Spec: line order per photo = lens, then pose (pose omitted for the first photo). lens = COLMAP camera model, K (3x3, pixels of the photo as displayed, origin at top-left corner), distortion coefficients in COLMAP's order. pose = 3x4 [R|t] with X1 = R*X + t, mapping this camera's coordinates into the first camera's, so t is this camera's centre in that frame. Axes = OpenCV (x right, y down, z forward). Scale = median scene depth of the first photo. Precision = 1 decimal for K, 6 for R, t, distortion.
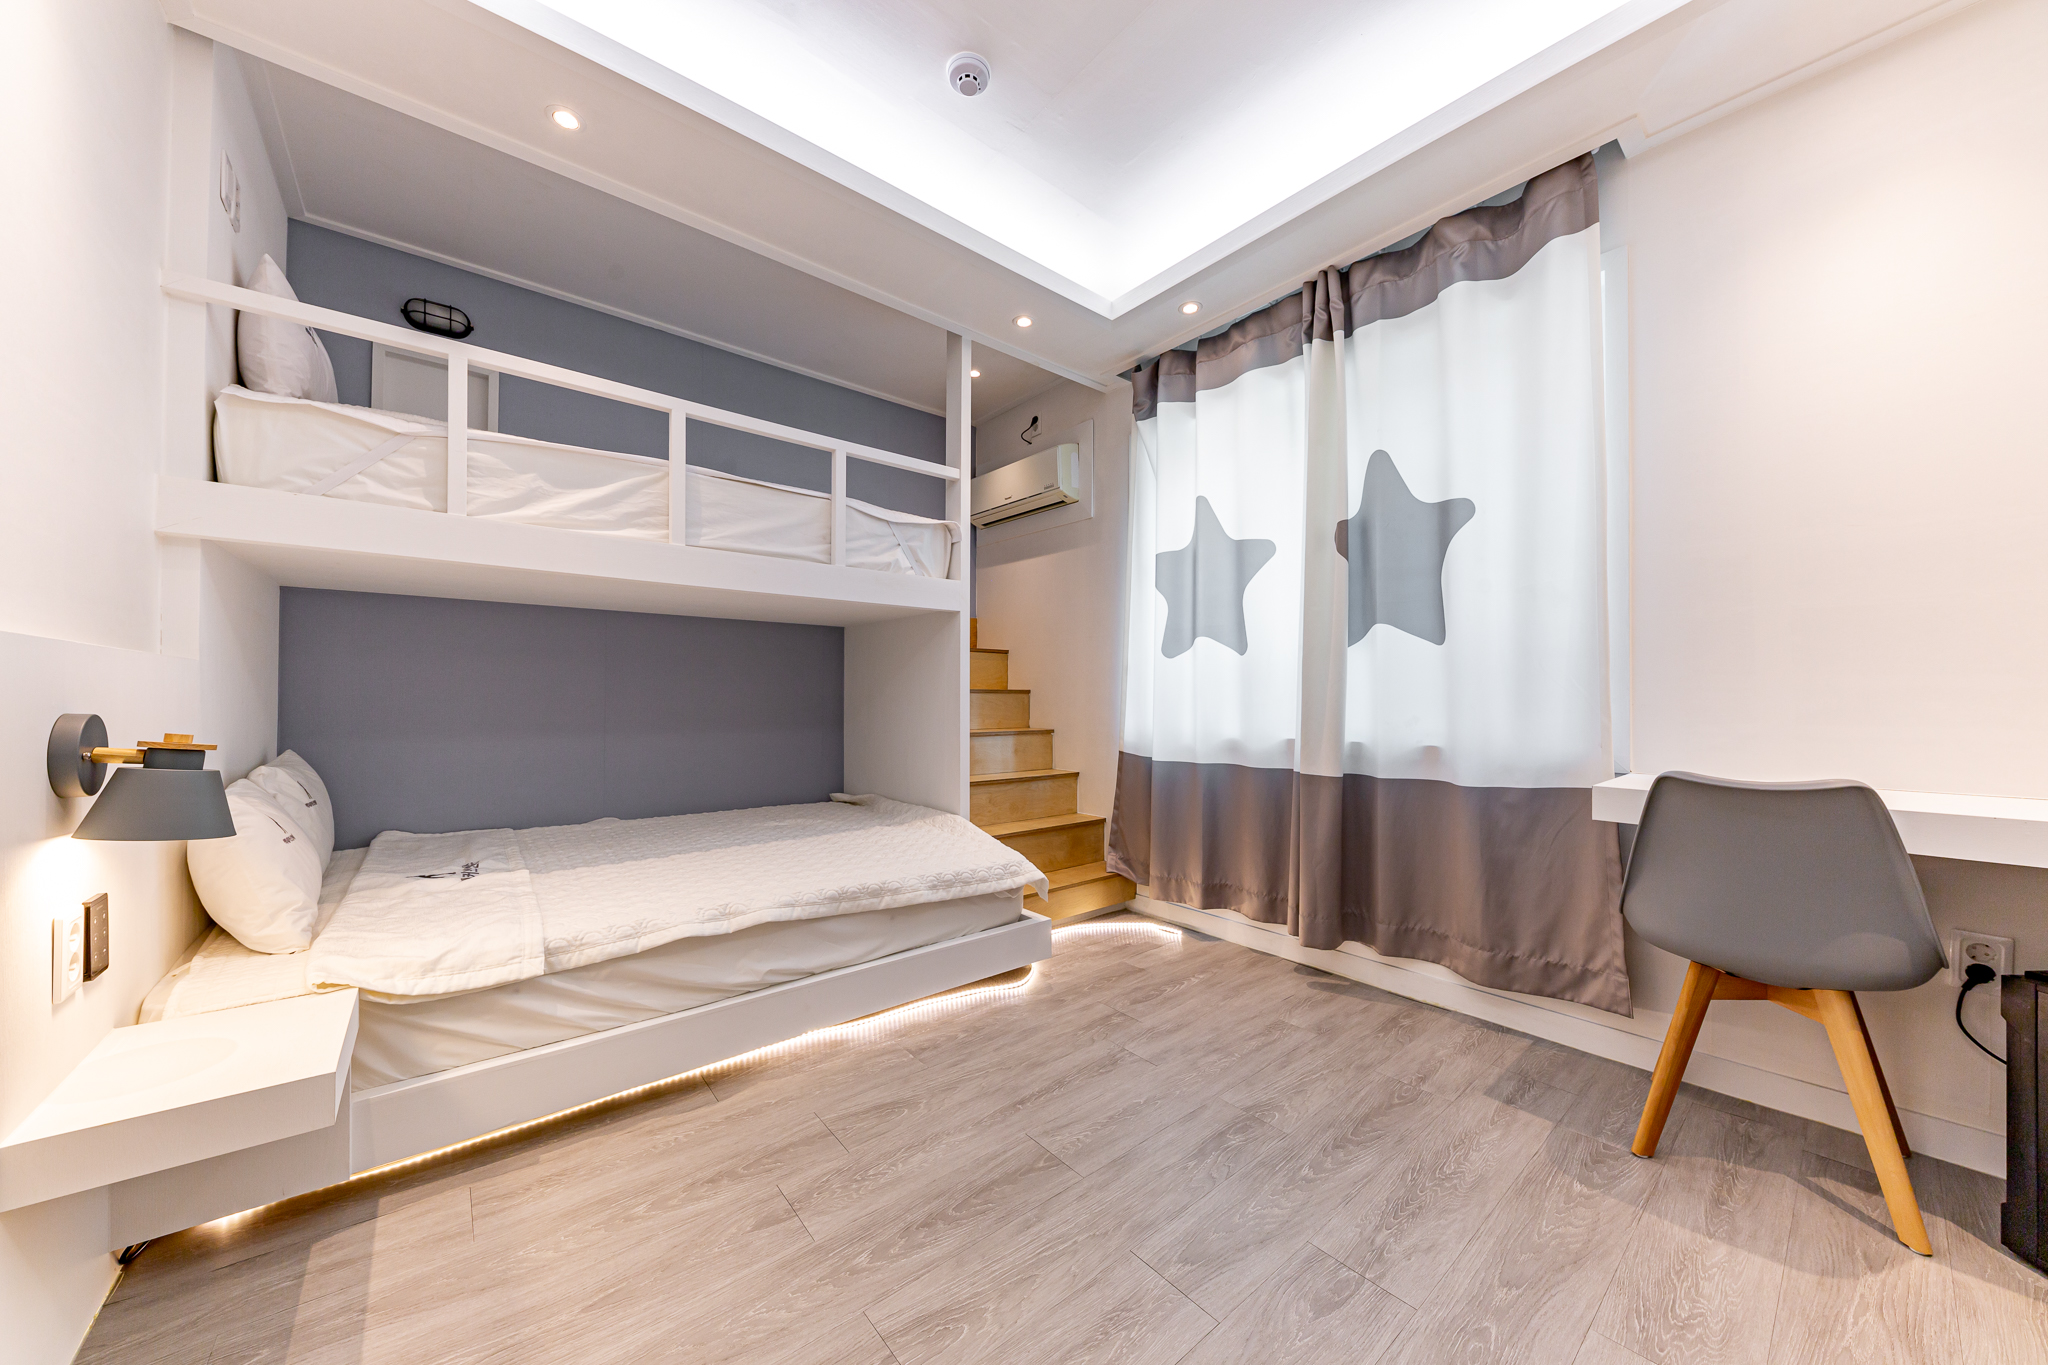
lens RADIAL K [[706.9, 0, 1020.4], [0, 706.9, 692.3], [0, 0, 1]] dist [0.002902, -0.001334]
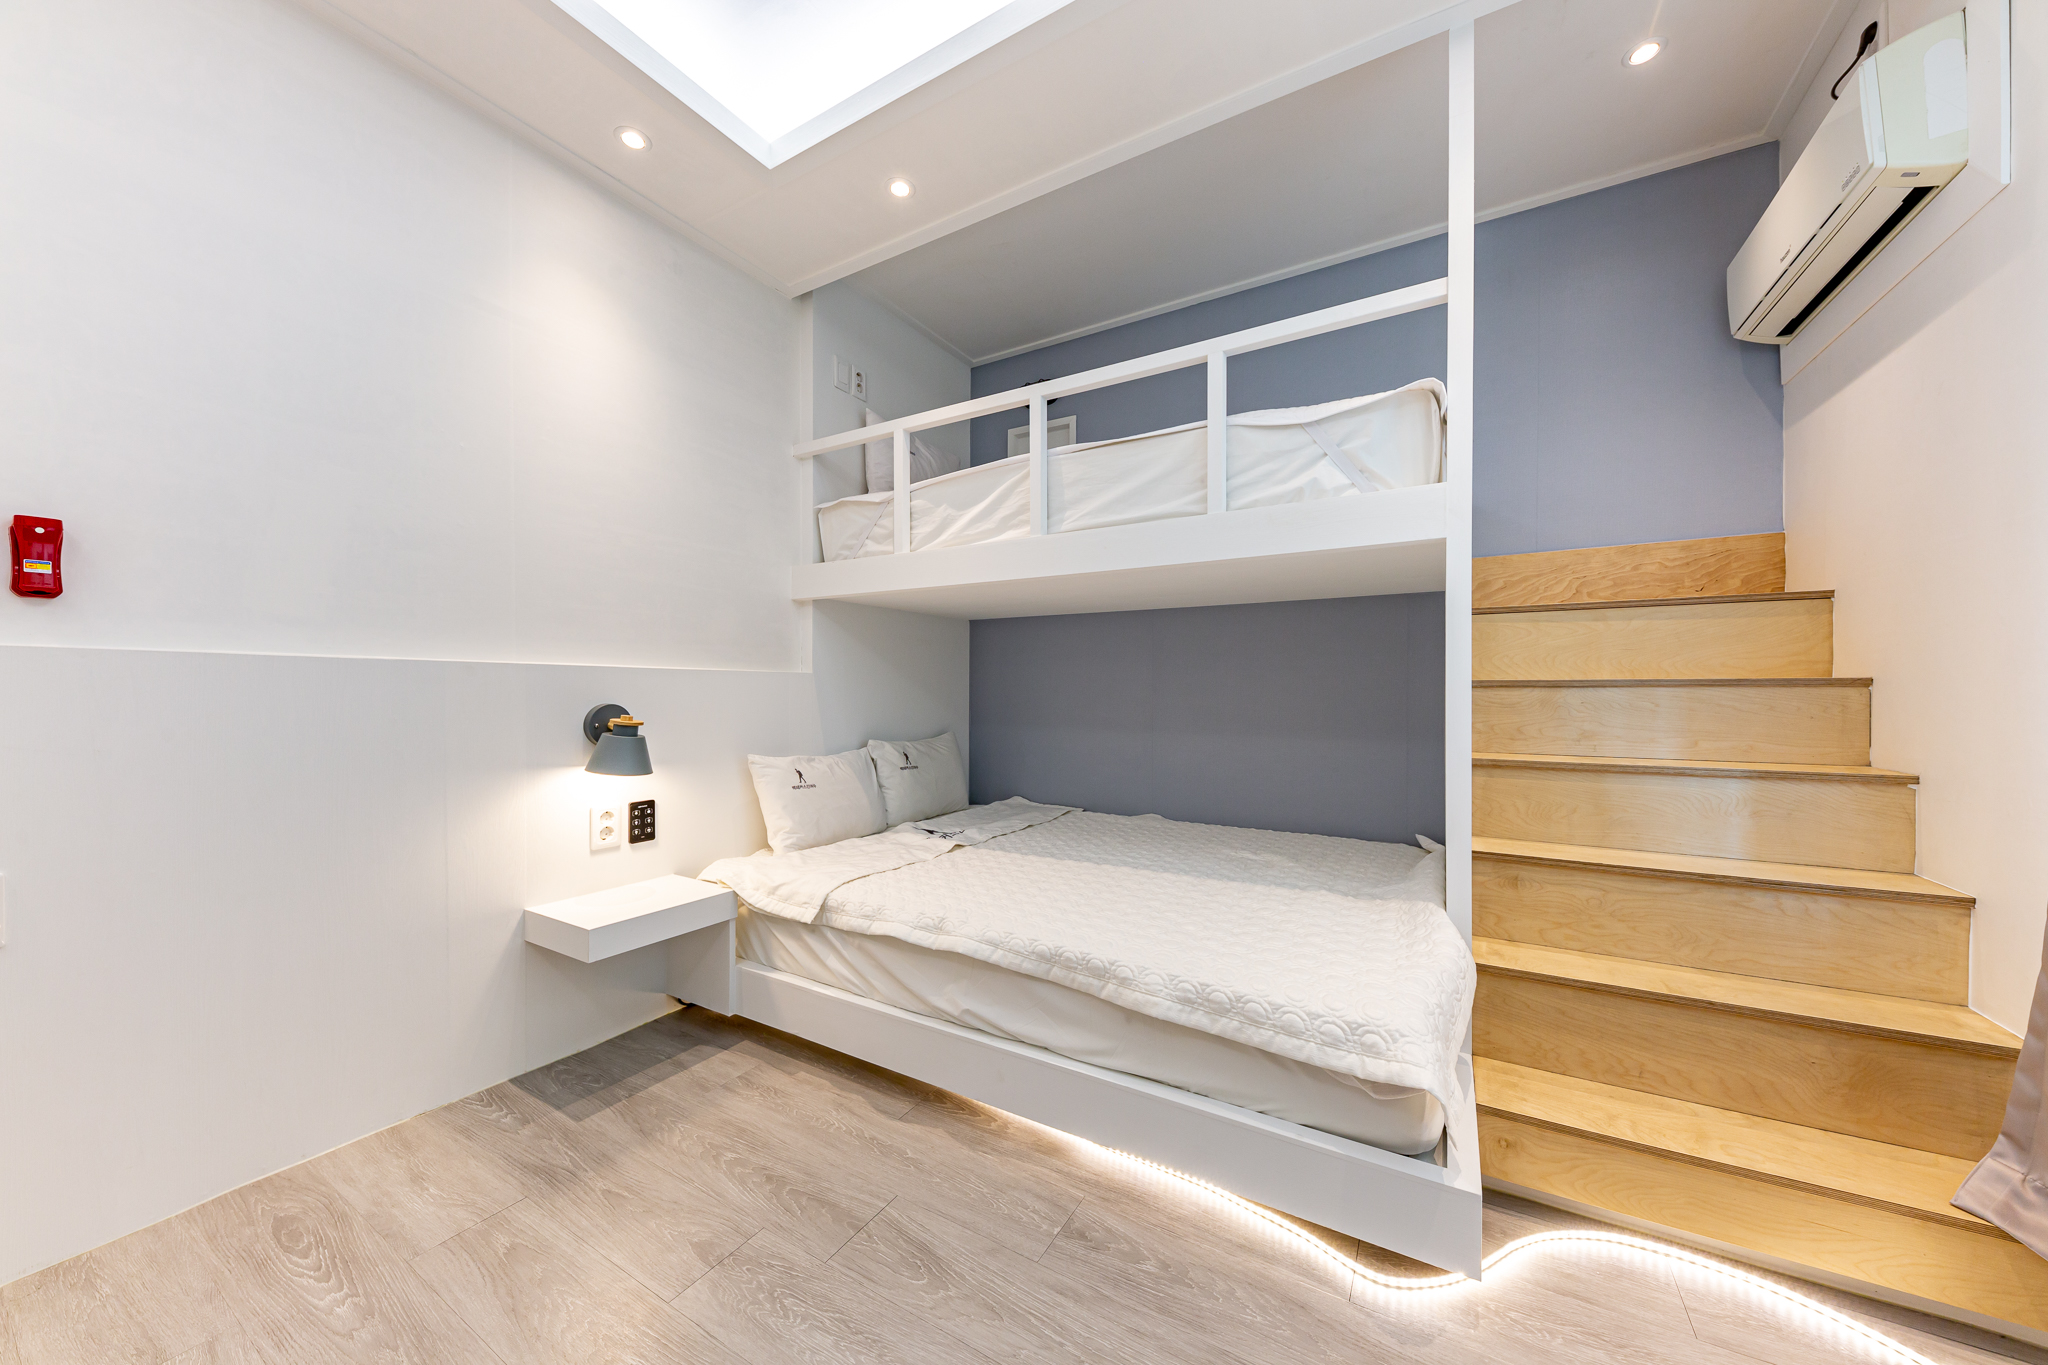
lens RADIAL K [[706.9, 0, 1025.2], [0, 706.9, 690.9], [0, 0, 1]] dist [0.002902, -0.001334]
pose [[0.339707, -0.006399, -0.940510, 0.433723], [0.006775, 0.999968, -0.004357, 0.005658], [0.940507, -0.004891, 0.339739, 0.689672]]
